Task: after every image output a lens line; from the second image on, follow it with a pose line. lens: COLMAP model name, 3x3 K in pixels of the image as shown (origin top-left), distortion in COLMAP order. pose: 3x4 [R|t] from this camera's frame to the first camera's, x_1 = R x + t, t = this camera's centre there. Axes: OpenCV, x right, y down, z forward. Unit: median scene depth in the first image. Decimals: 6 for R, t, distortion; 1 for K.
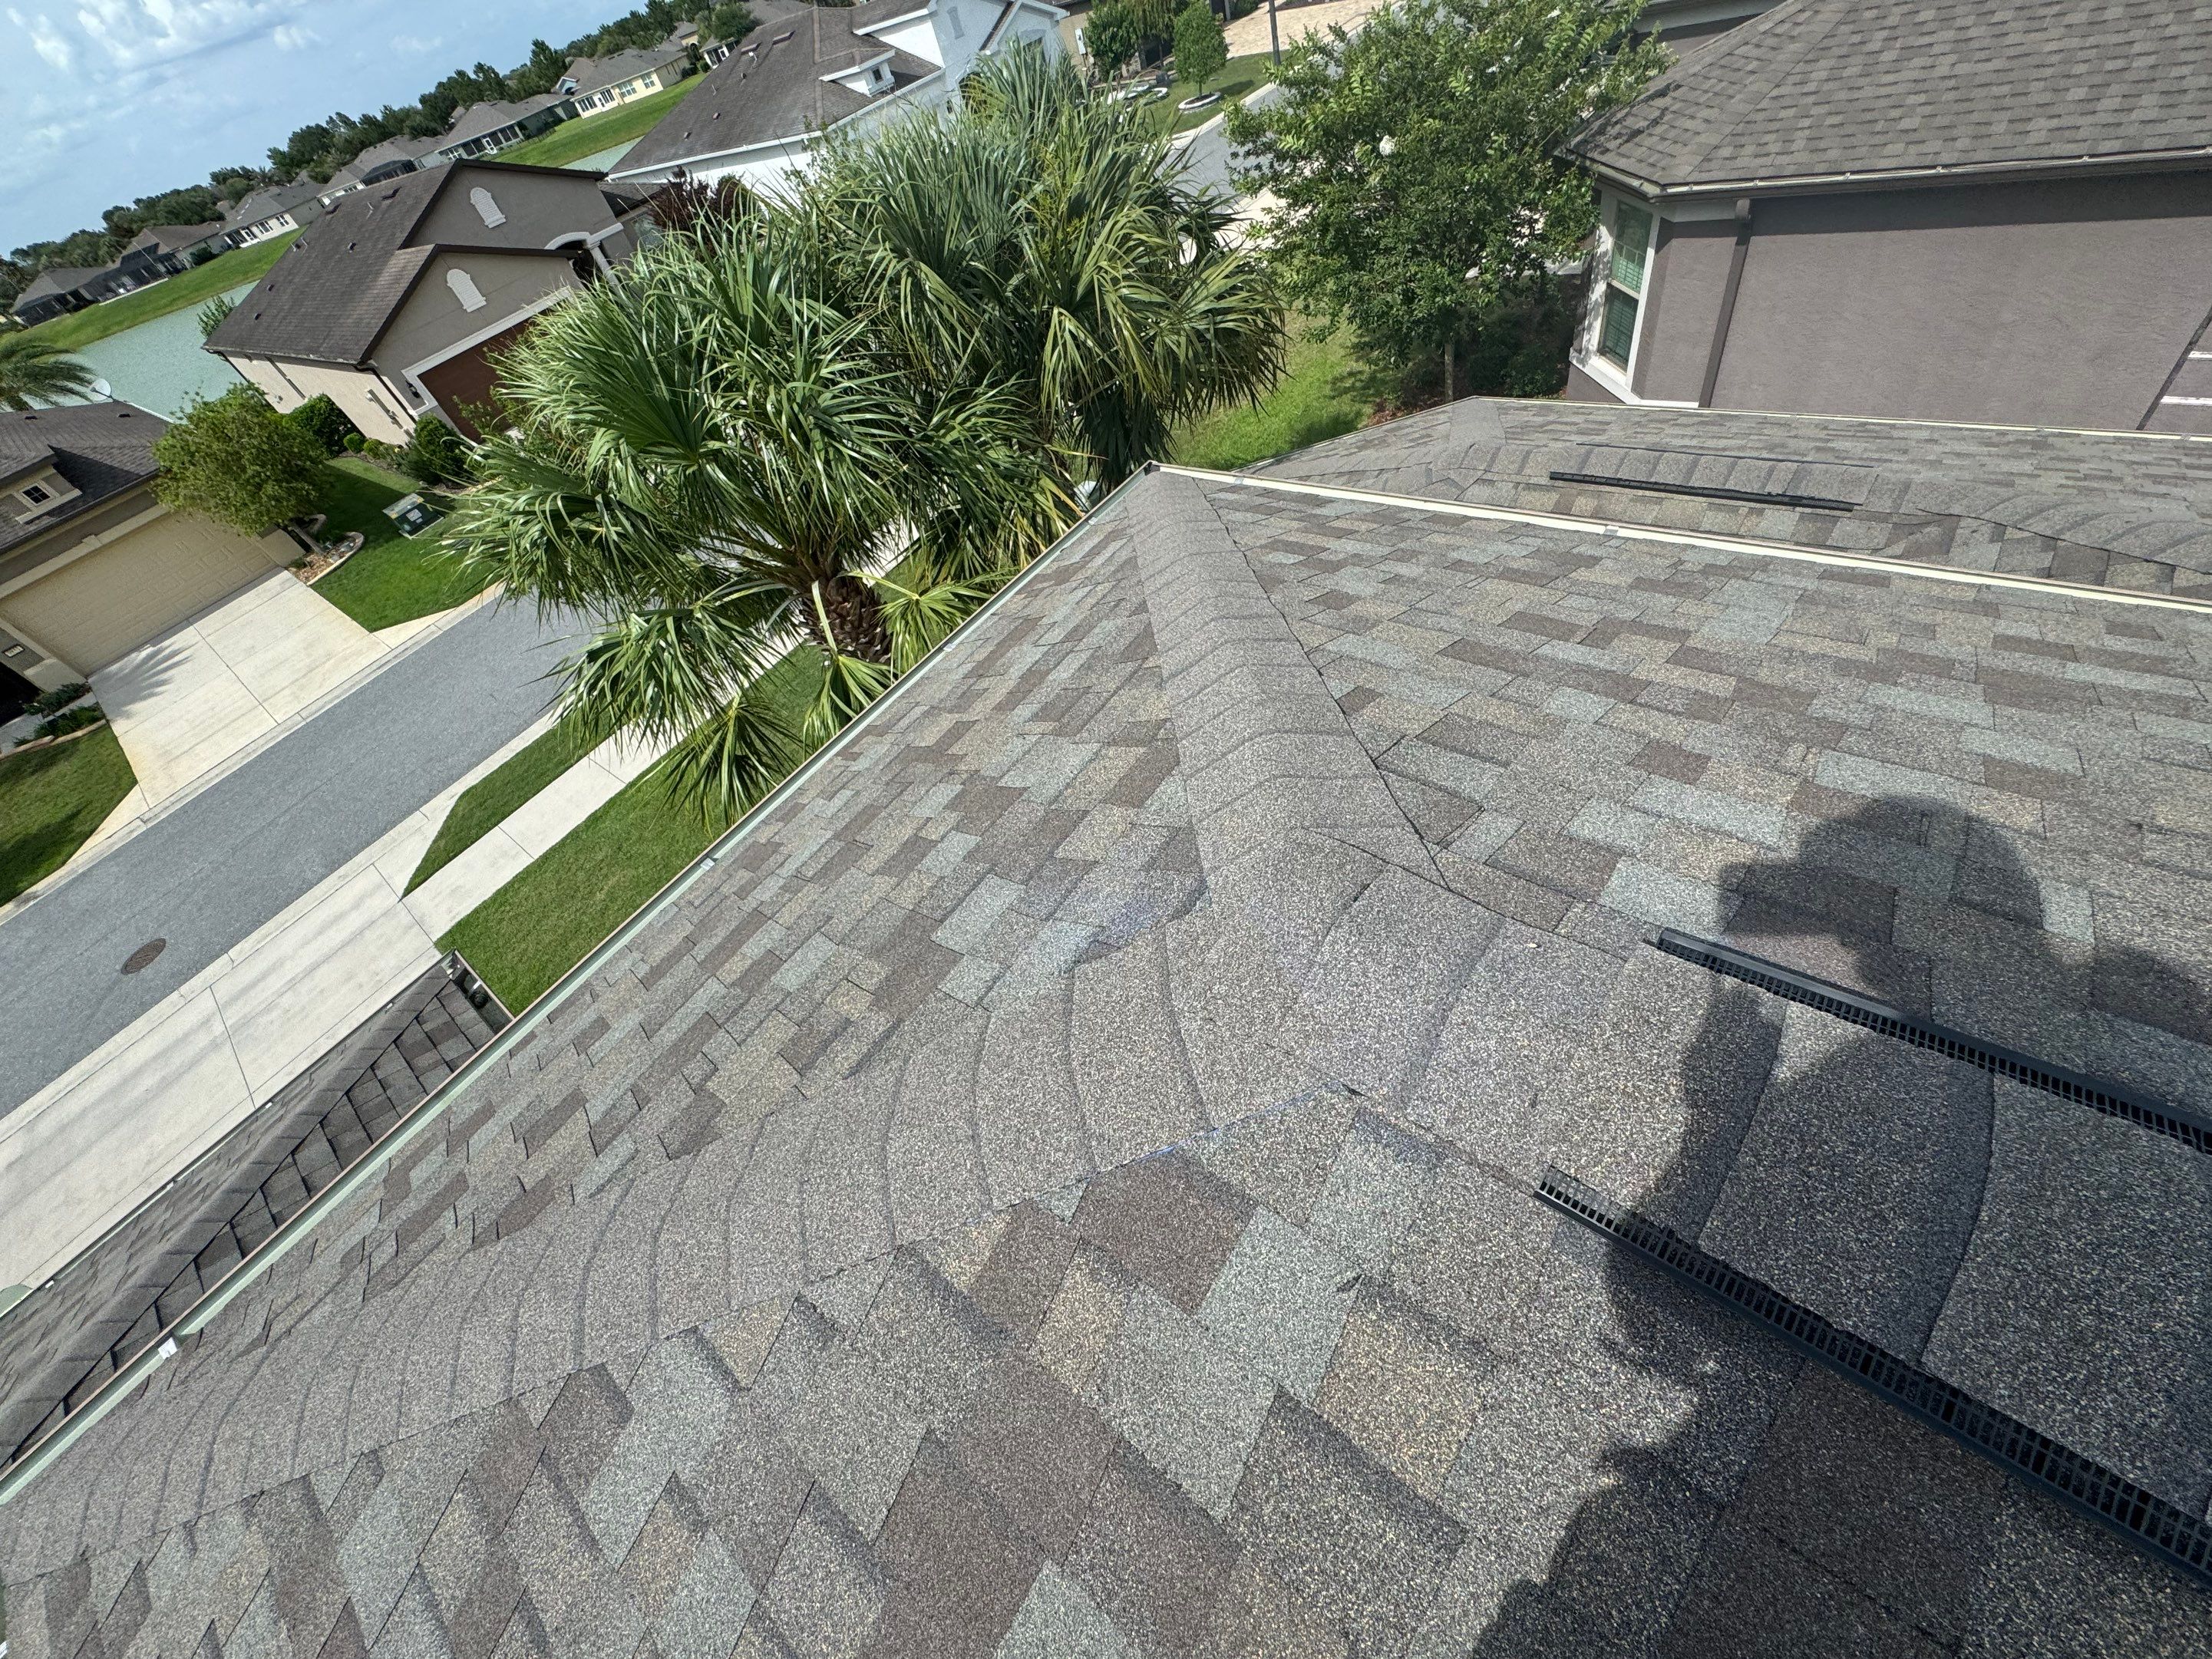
lens RADIAL K [[862.0, 0, 1091.6], [0, 862.0, 841.5], [0, 0, 1]] dist [-0.001796, -0.000538]
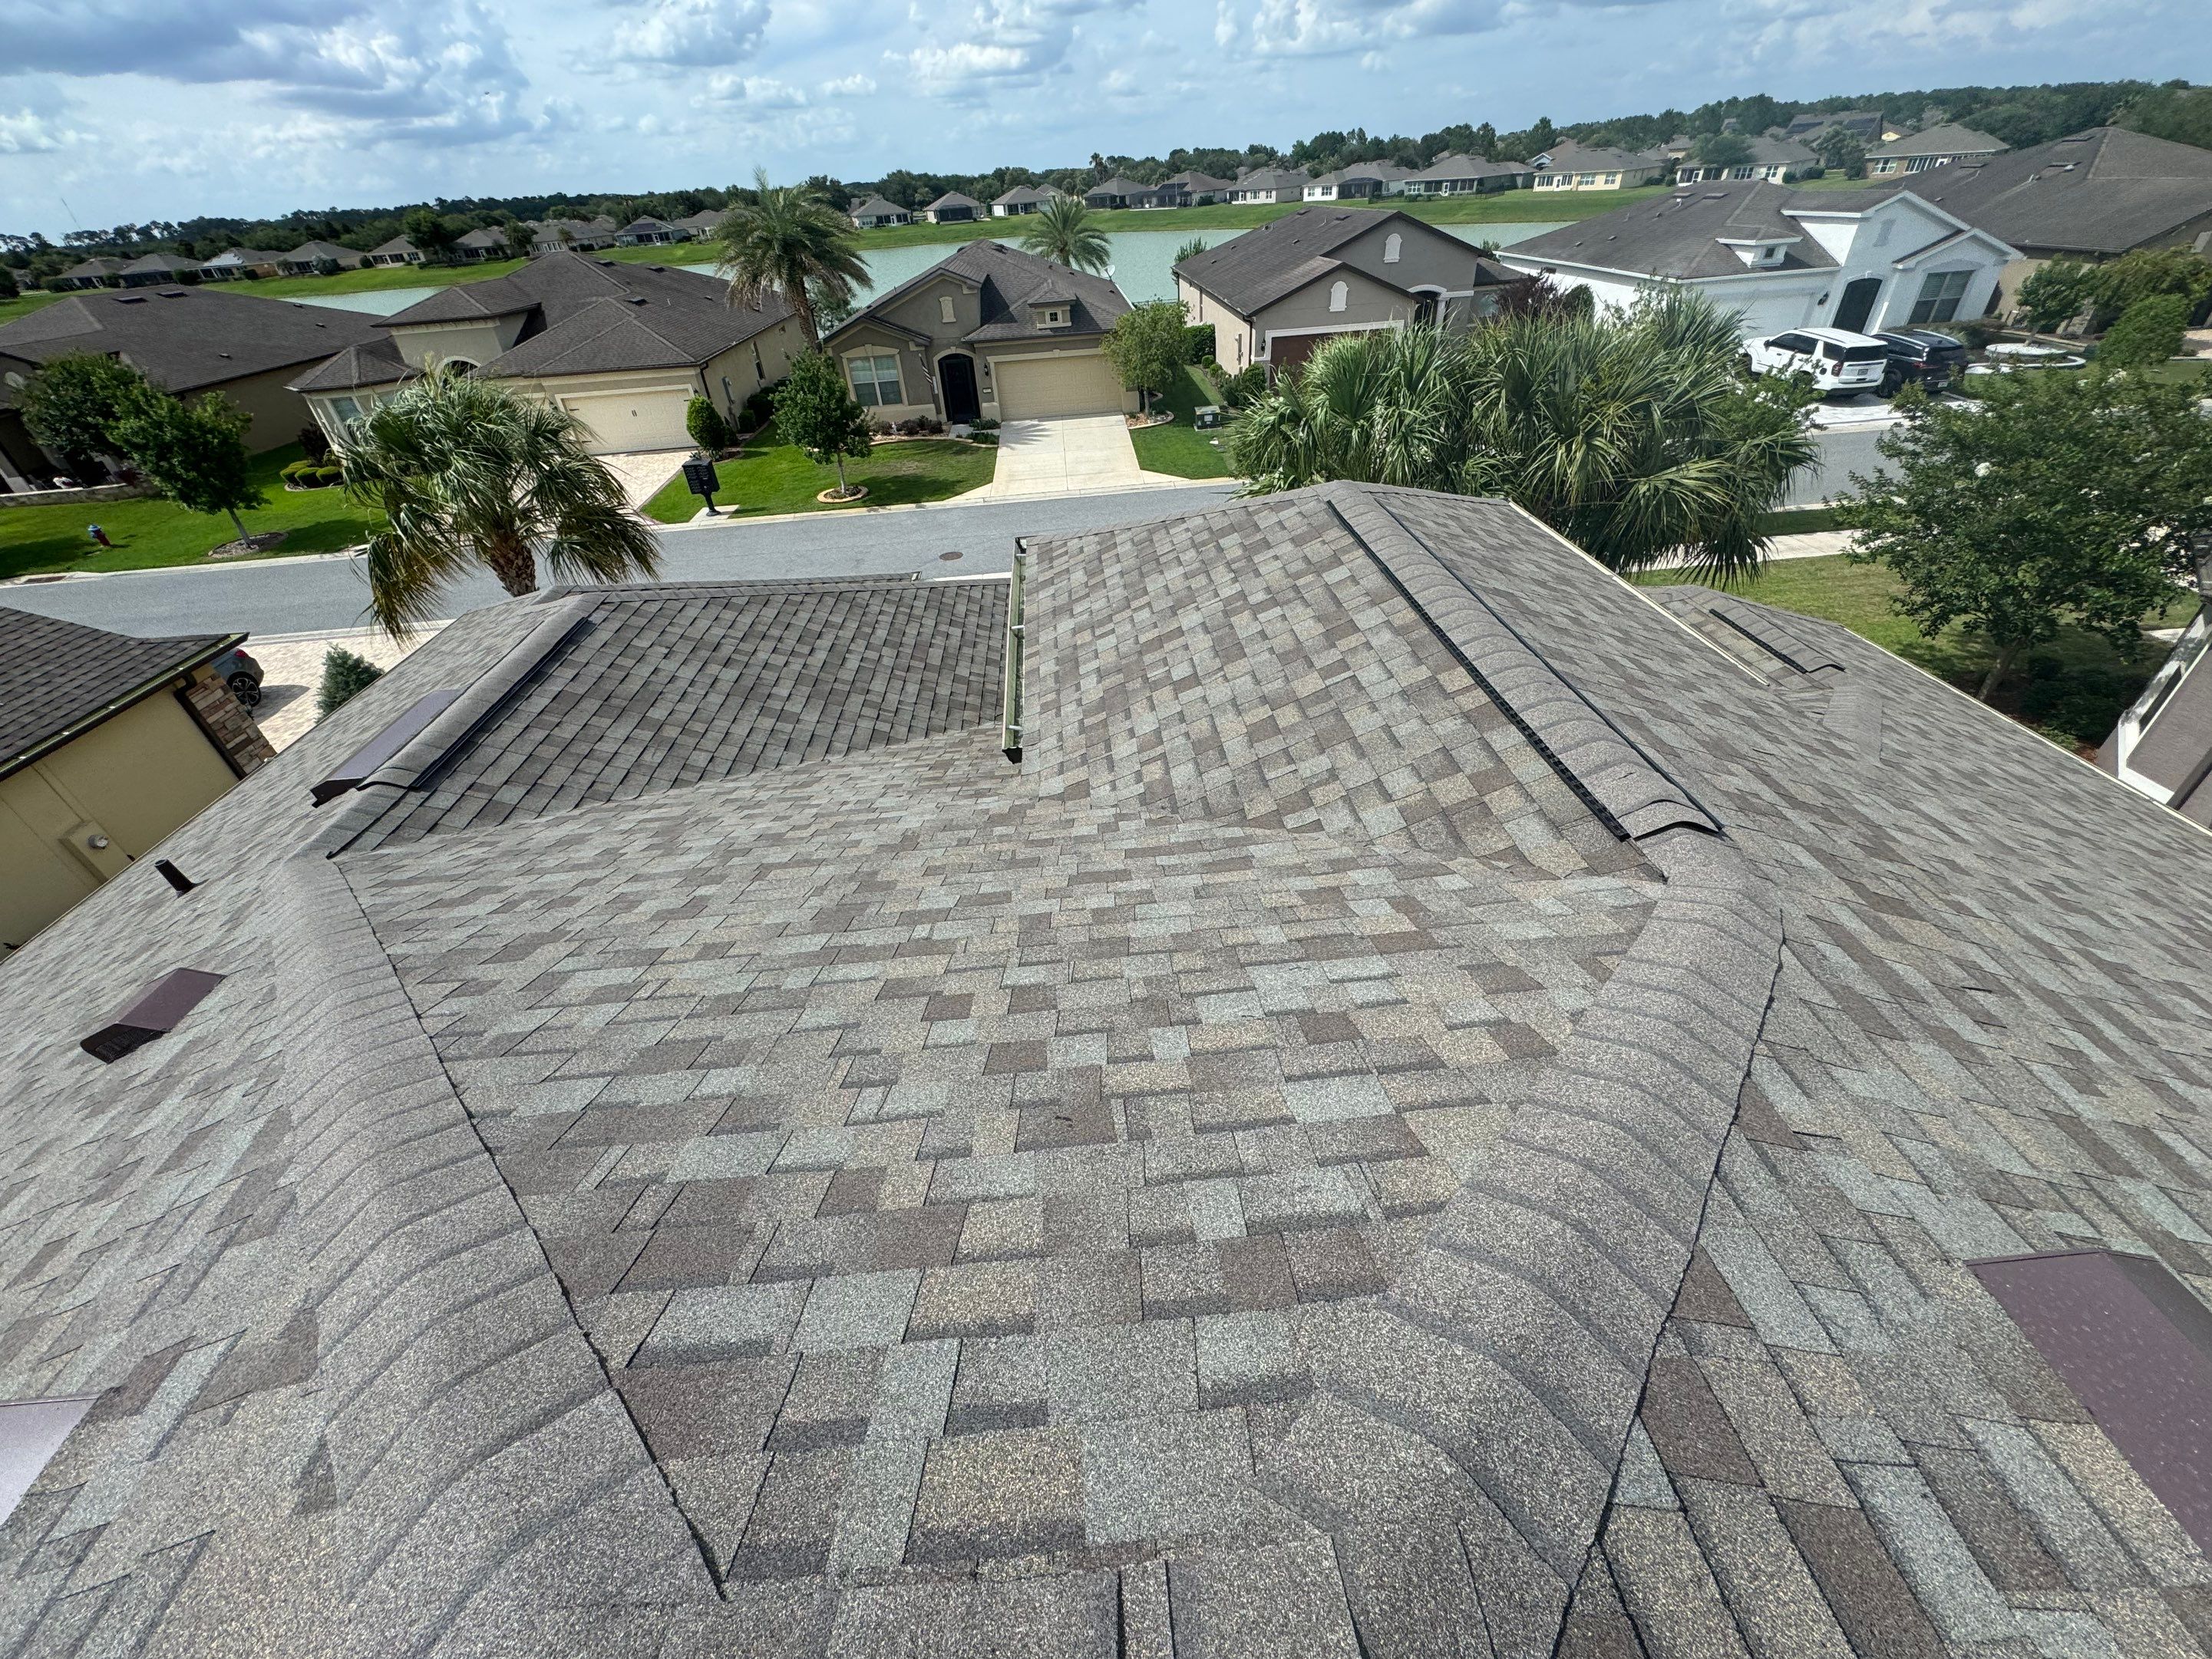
lens RADIAL K [[862.0, 0, 1112.4], [0, 862.0, 845.6], [0, 0, 1]] dist [-0.001796, -0.000538]
pose [[0.669983, 0.603899, -0.431774, 0.119657], [-0.624697, 0.772851, 0.111604, 0.084467], [0.401095, 0.194955, 0.895051, -0.160876]]
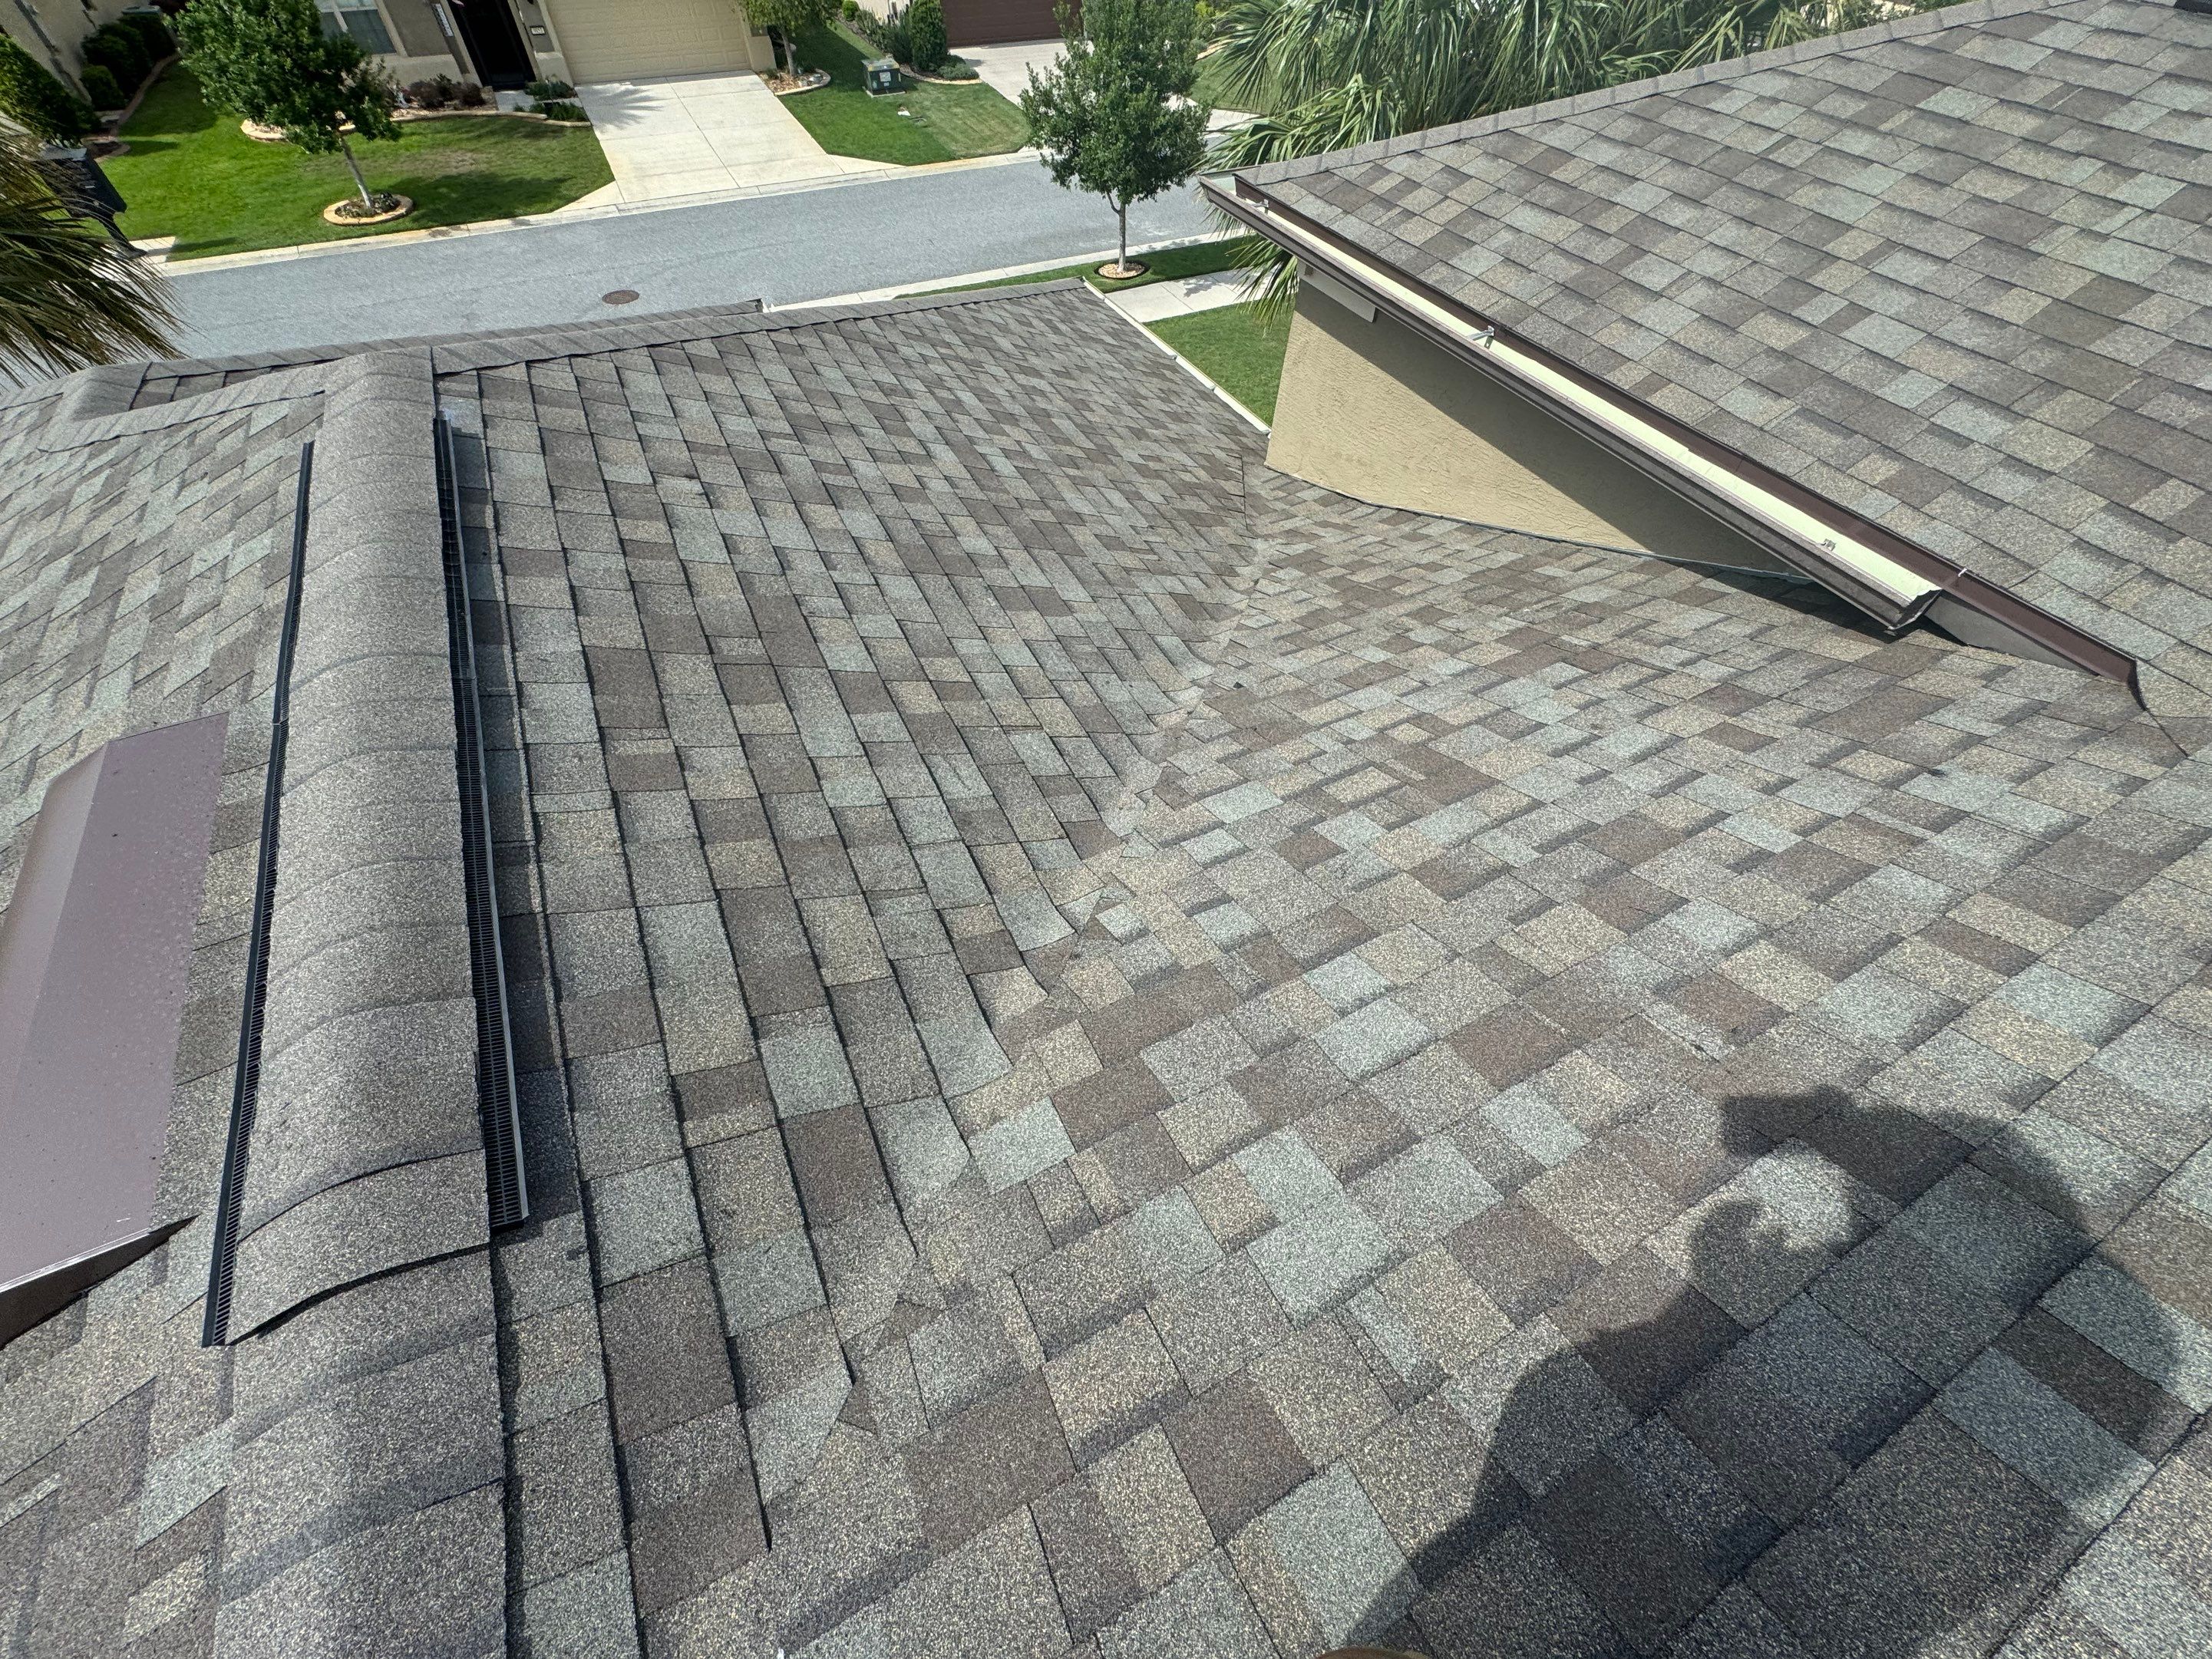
lens RADIAL K [[862.0, 0, 1090.4], [0, 862.0, 830.2], [0, 0, 1]] dist [-0.001796, -0.000538]
pose [[0.878115, 0.477069, -0.036330, -0.050620], [-0.470768, 0.875074, 0.112354, 0.153390], [0.085392, -0.081557, 0.993004, -0.096649]]
